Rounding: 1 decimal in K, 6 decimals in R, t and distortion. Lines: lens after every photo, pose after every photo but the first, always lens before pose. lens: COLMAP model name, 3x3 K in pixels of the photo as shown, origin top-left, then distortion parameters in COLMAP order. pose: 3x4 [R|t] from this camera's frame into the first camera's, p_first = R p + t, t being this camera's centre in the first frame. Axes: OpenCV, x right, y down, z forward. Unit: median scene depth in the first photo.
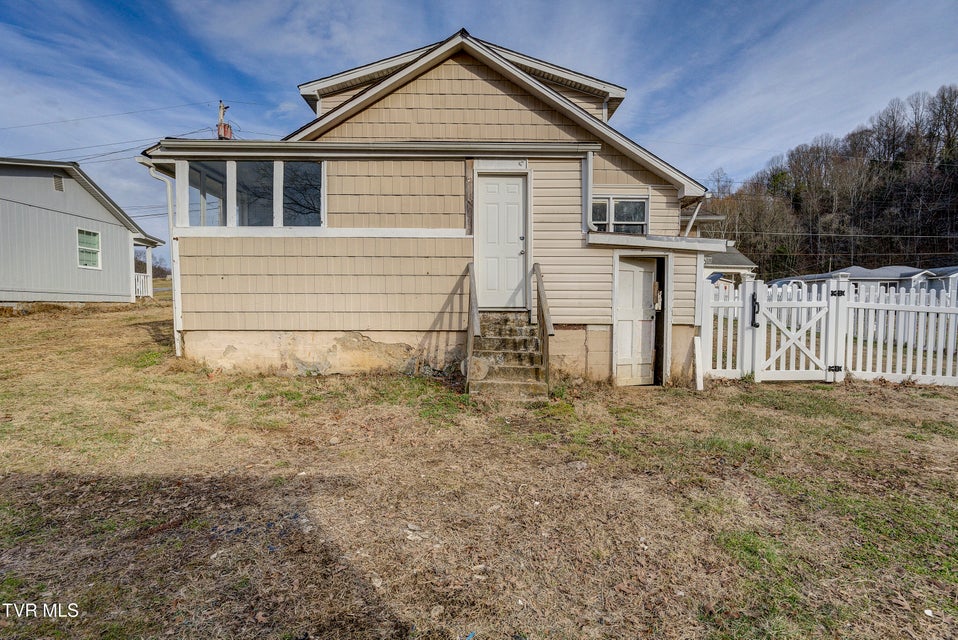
lens RADIAL K [[474.2, 0, 481.7], [0, 474.2, 342.2], [0, 0, 1]] dist [-0.000446, 0.000671]
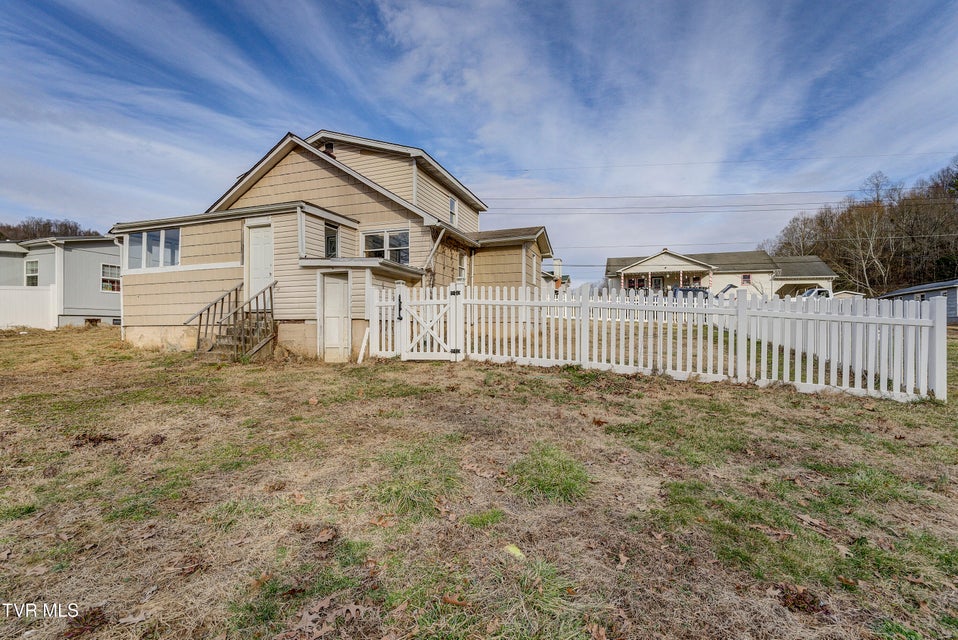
lens RADIAL K [[436.9, 0, 476.2], [0, 436.9, 340.1], [0, 0, 1]] dist [0.002071, -0.000025]
pose [[0.936385, 0.002036, -0.350968, 1.216486], [-0.020521, 0.998590, -0.048958, 0.083007], [0.350374, 0.053046, 0.935107, -0.092283]]
